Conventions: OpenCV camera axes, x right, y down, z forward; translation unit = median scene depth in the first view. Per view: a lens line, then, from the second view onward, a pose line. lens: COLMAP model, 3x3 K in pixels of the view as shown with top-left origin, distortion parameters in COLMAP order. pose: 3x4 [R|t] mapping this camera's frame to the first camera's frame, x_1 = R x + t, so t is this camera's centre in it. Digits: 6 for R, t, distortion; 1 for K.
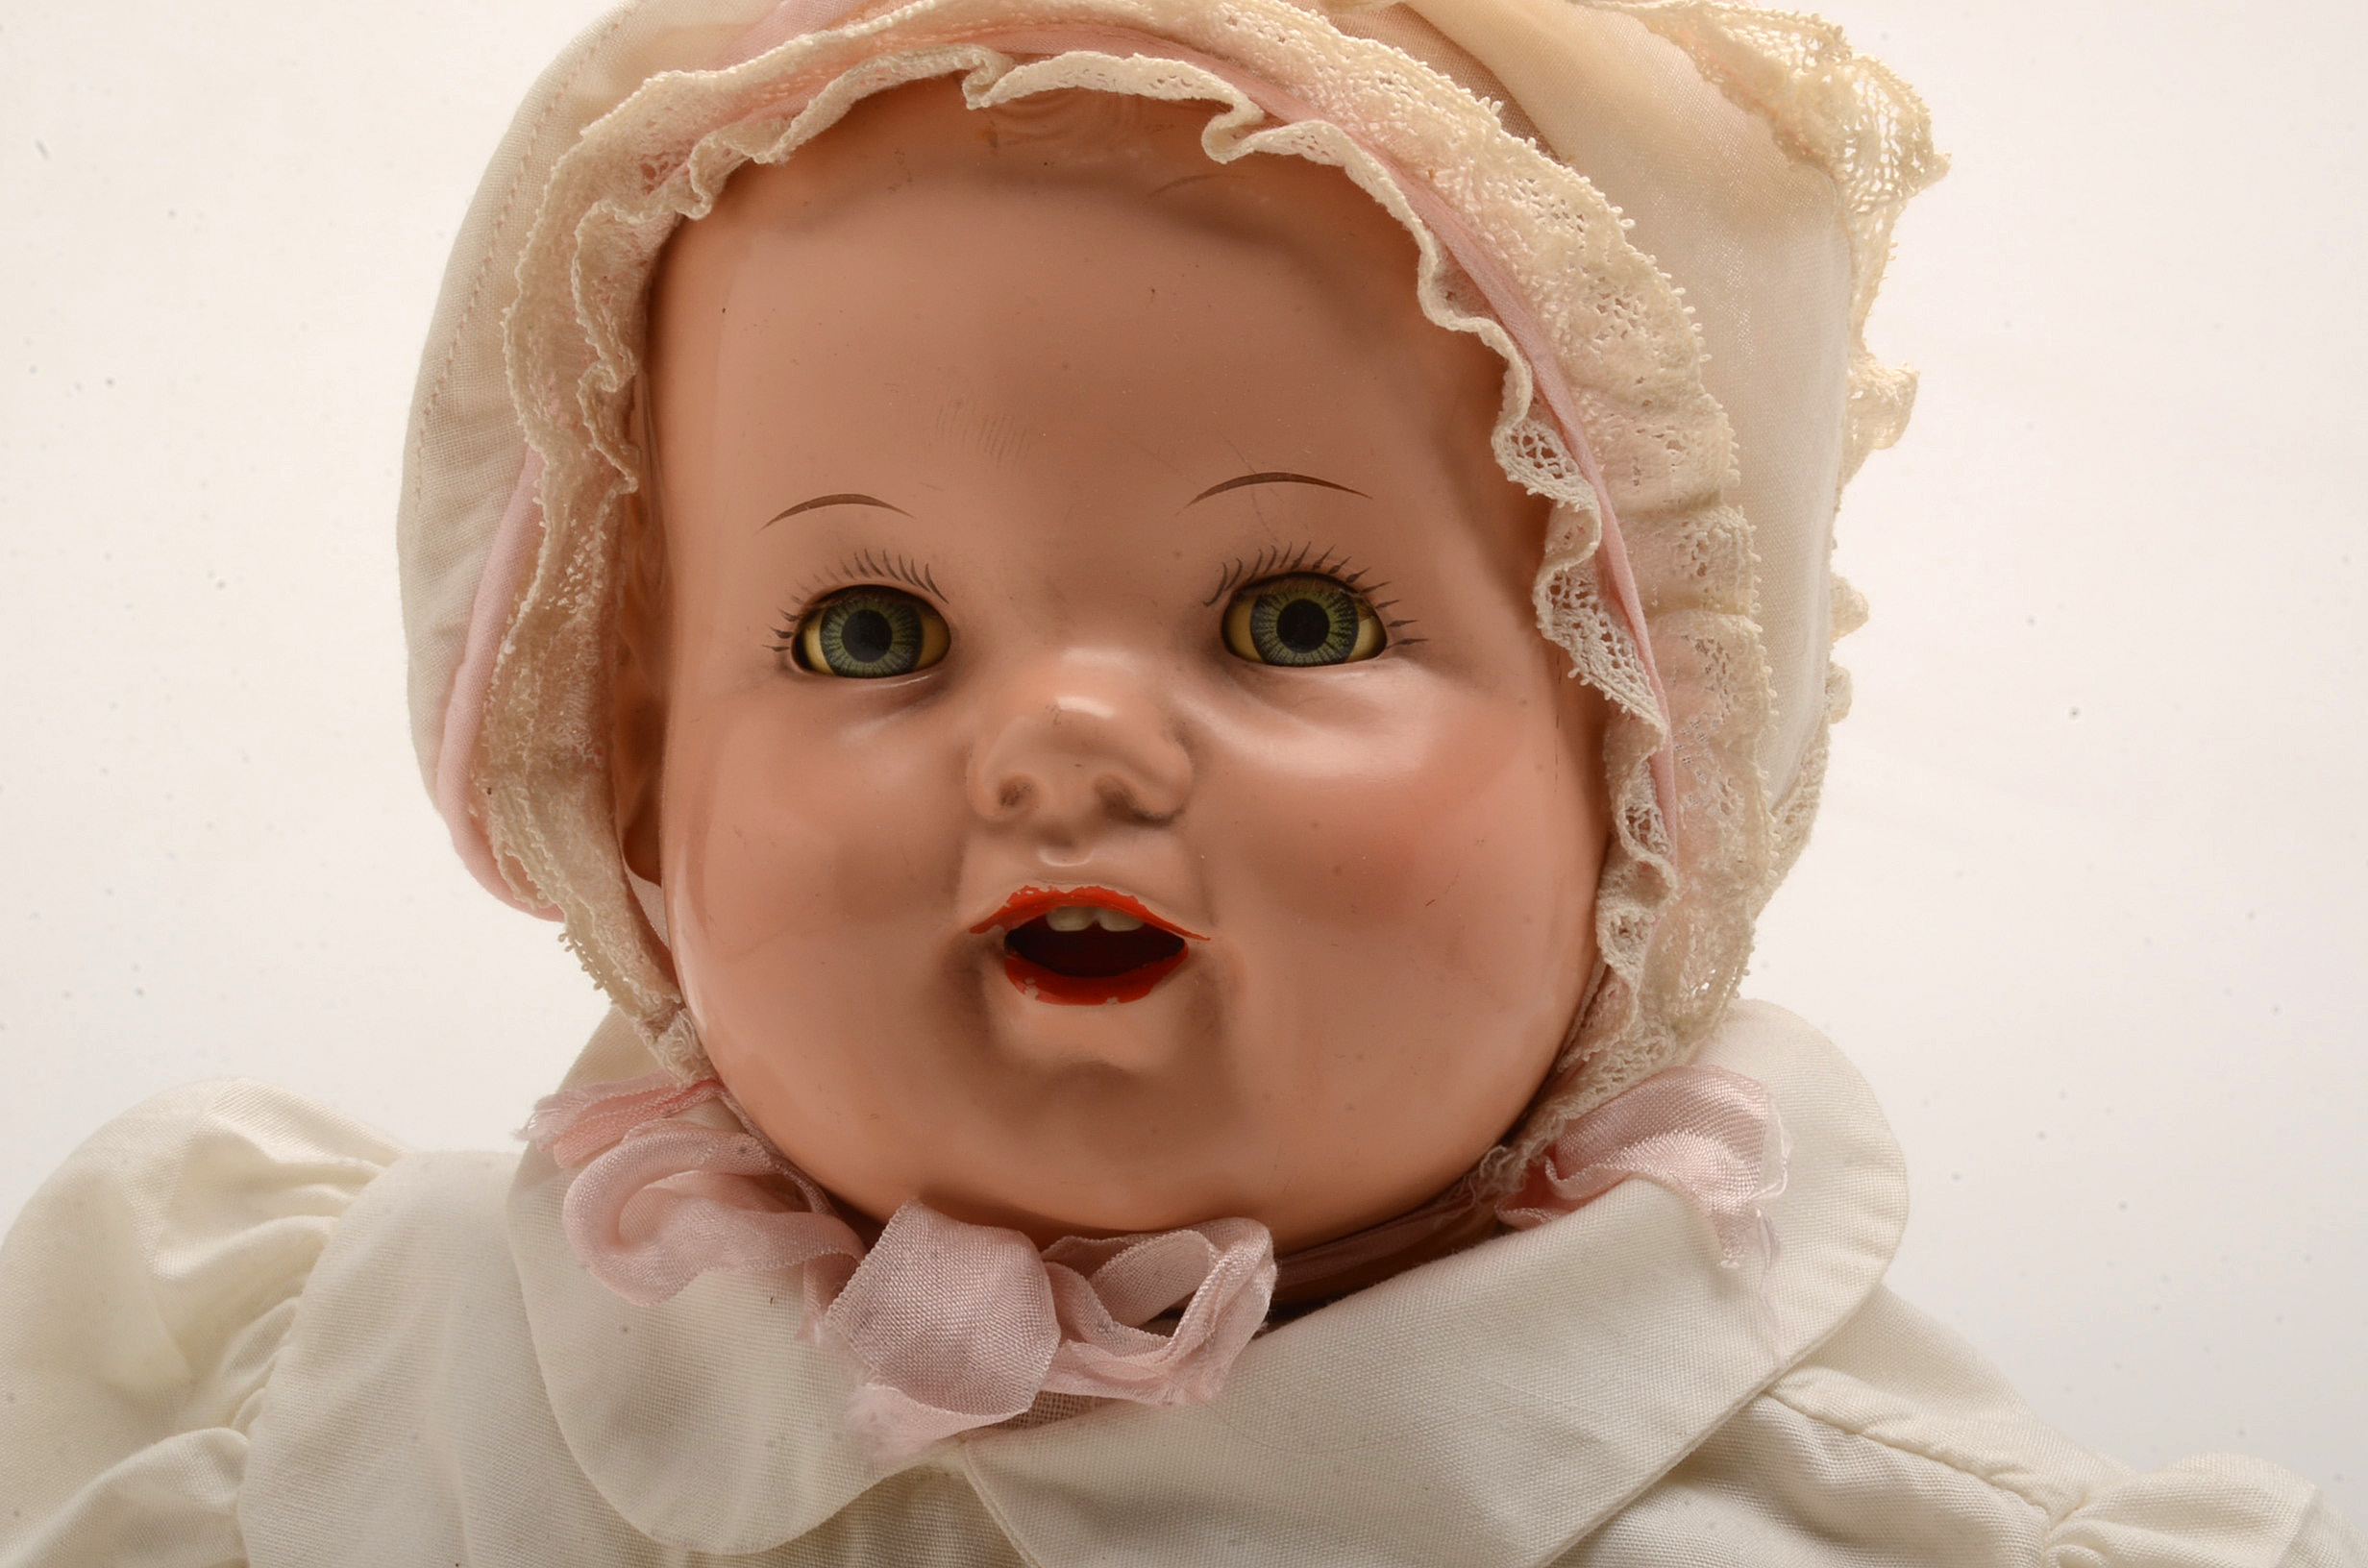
lens RADIAL K [[5284.9, 0, 1189.7], [0, 5284.9, 783.6], [0, 0, 1]] dist [-0.045006, 0.000000]
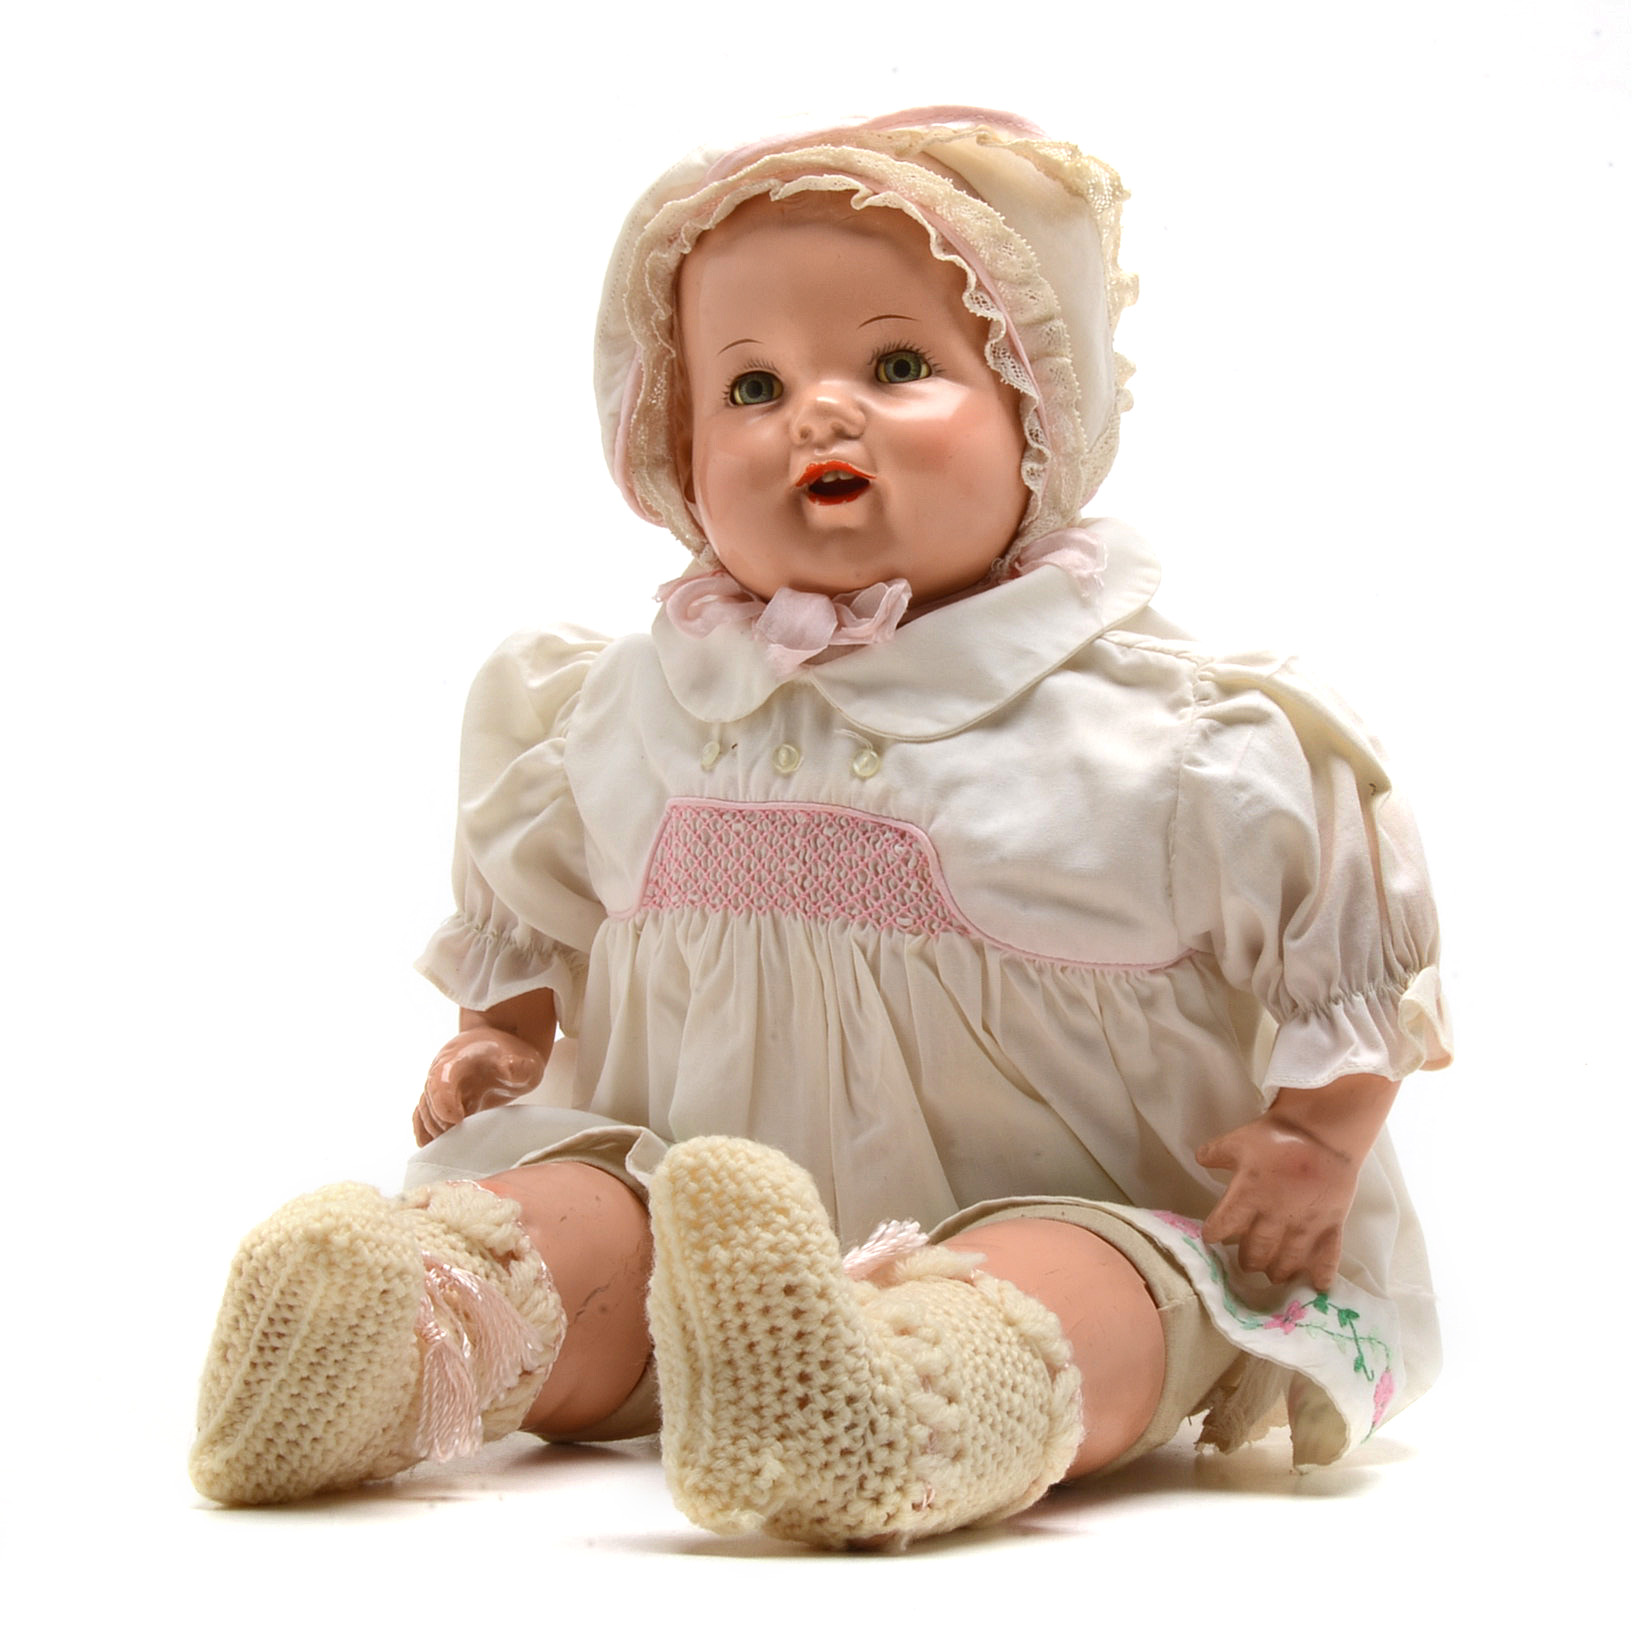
lens RADIAL K [[3990.4, 0, 813.9], [0, 3990.4, 816.6], [0, 0, 1]] dist [-0.081971, 0.000000]
pose [[0.989564, -0.079195, -0.120383, 0.207353], [0.074847, 0.996383, -0.040225, 0.284902], [0.123134, 0.030795, 0.991912, -1.101733]]
